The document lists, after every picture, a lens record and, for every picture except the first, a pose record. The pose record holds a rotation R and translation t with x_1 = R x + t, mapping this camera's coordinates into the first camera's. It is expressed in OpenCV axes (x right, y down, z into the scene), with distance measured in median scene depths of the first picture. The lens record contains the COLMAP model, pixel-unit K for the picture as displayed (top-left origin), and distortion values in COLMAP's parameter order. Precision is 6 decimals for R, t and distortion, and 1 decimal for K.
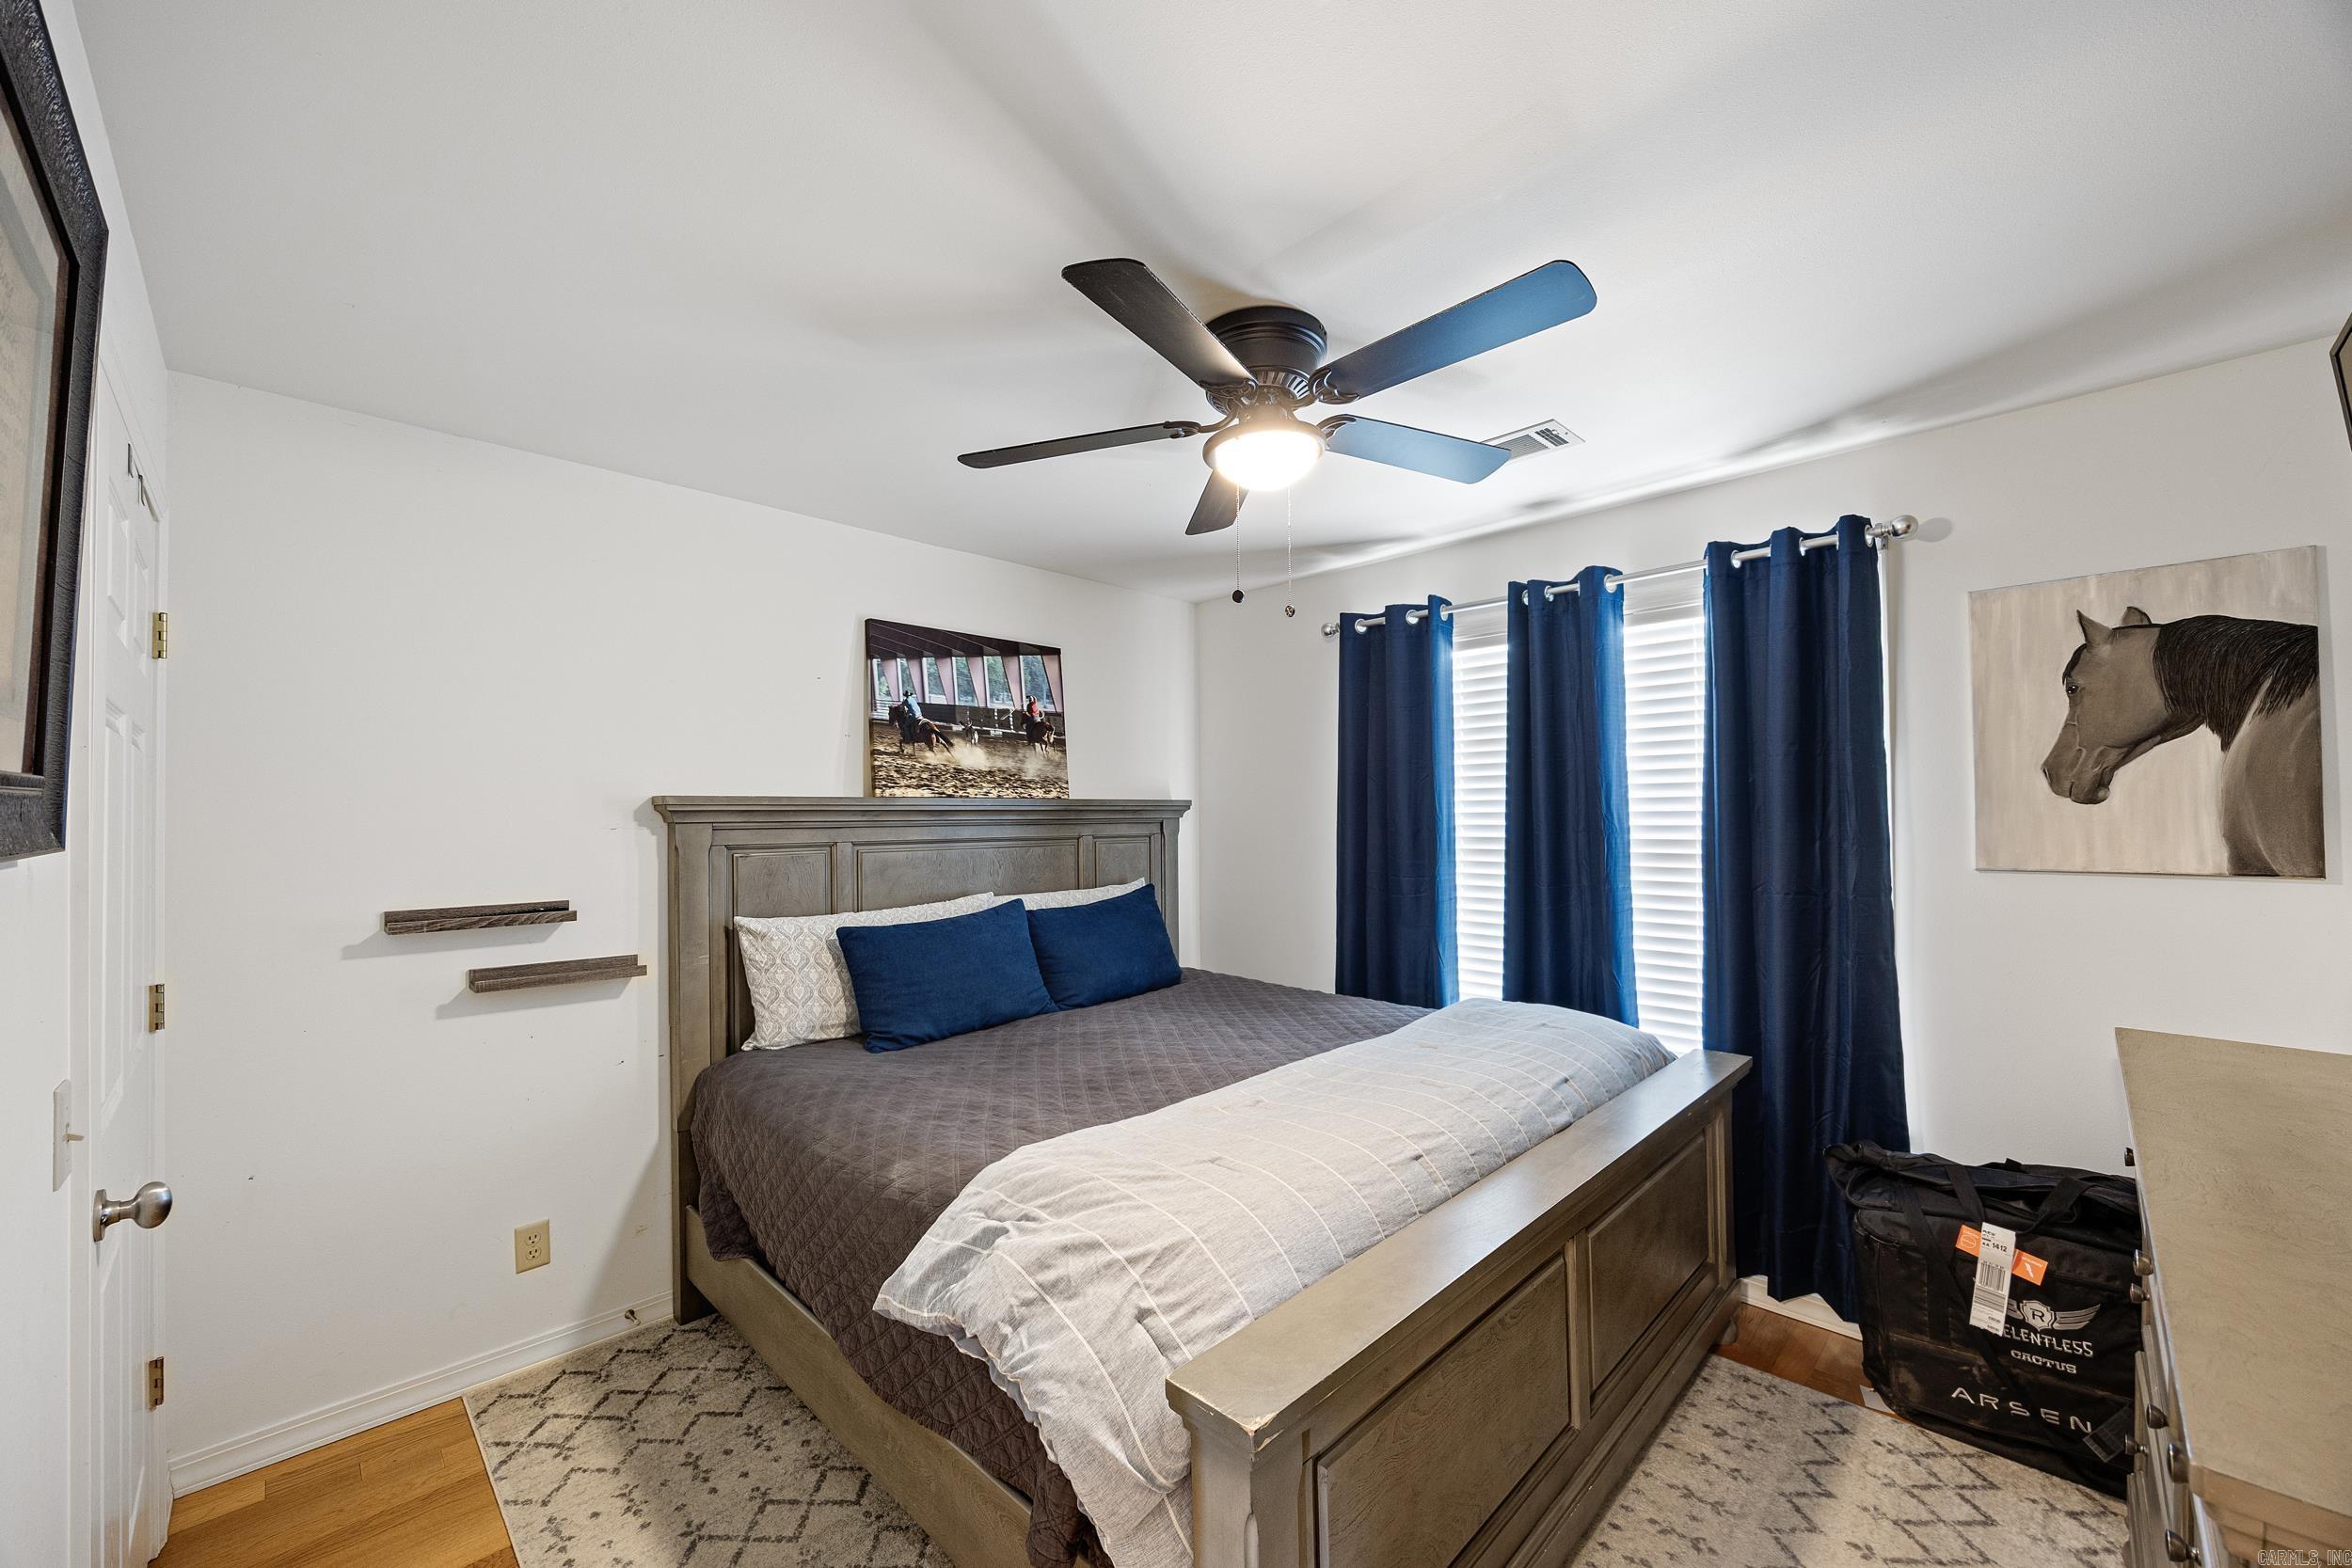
lens RADIAL K [[894.7, 0, 1183.5], [0, 894.7, 795.8], [0, 0, 1]] dist [-0.003943, -0.000066]
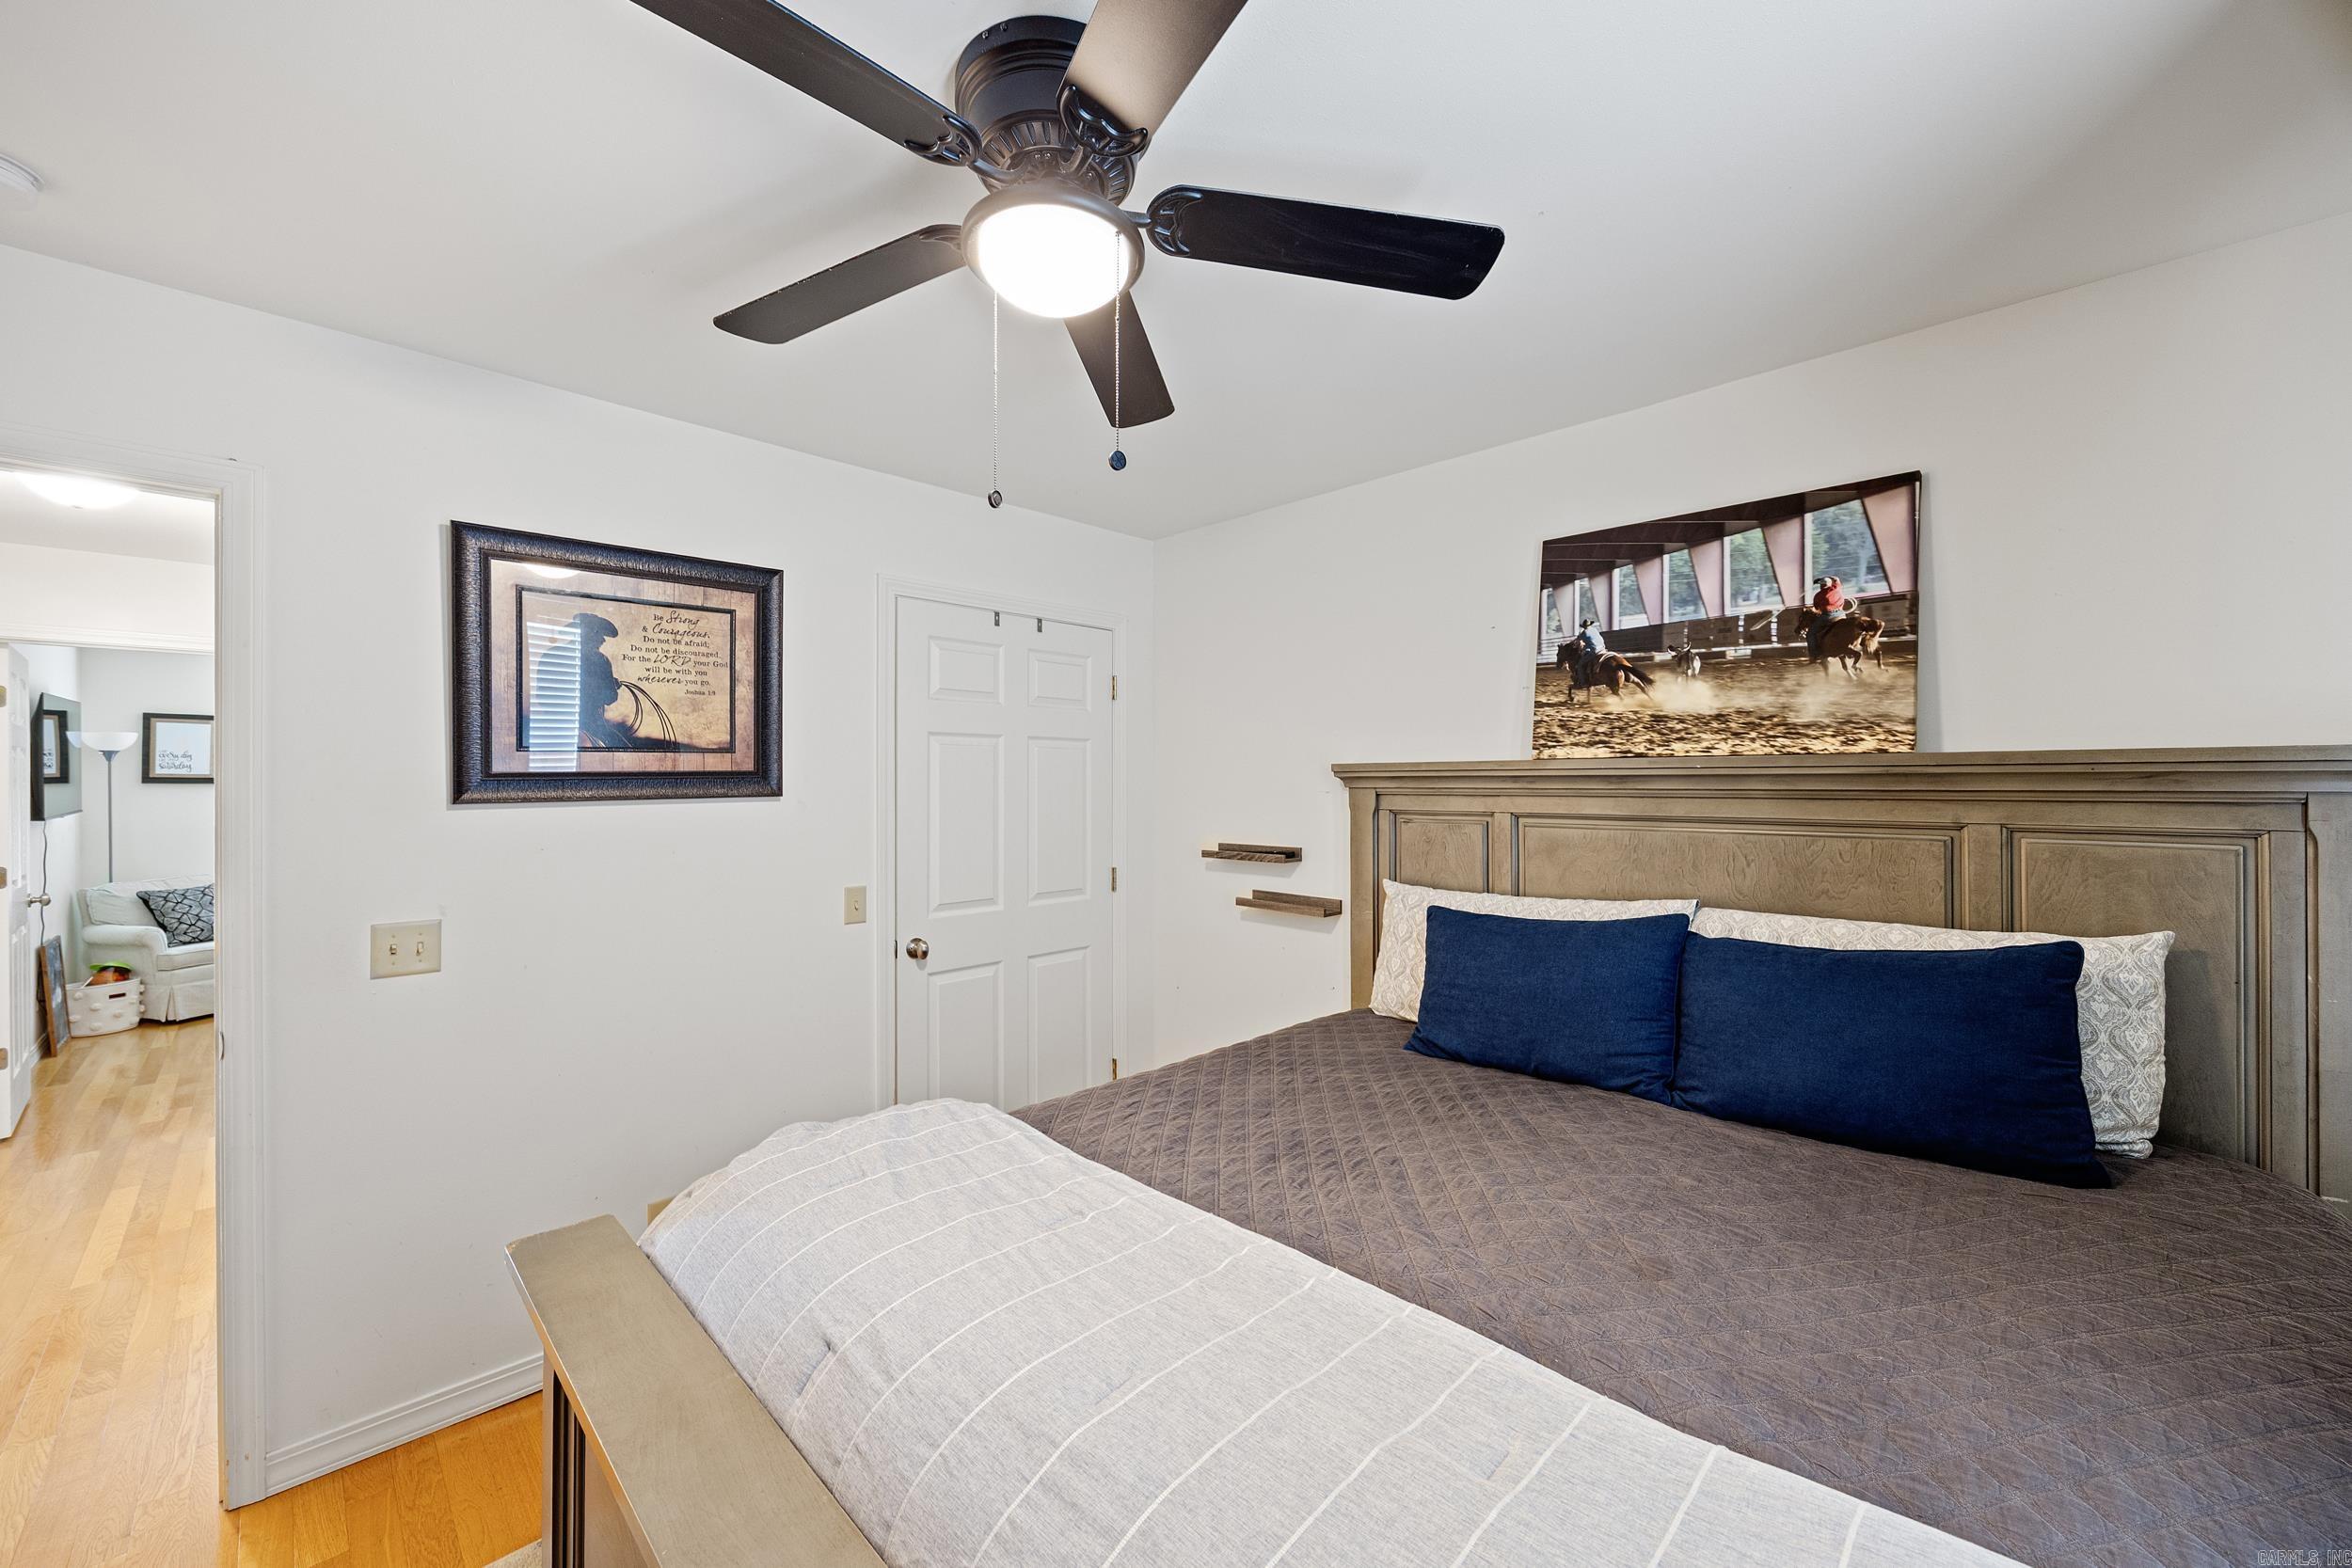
lens RADIAL K [[894.7, 0, 1183.6], [0, 894.7, 780.4], [0, 0, 1]] dist [-0.003943, -0.000066]
pose [[0.013208, 0.004227, -0.999904, 0.438017], [0.021309, 0.999763, 0.004508, 0.009219], [0.999686, -0.021366, 0.013114, 0.621862]]
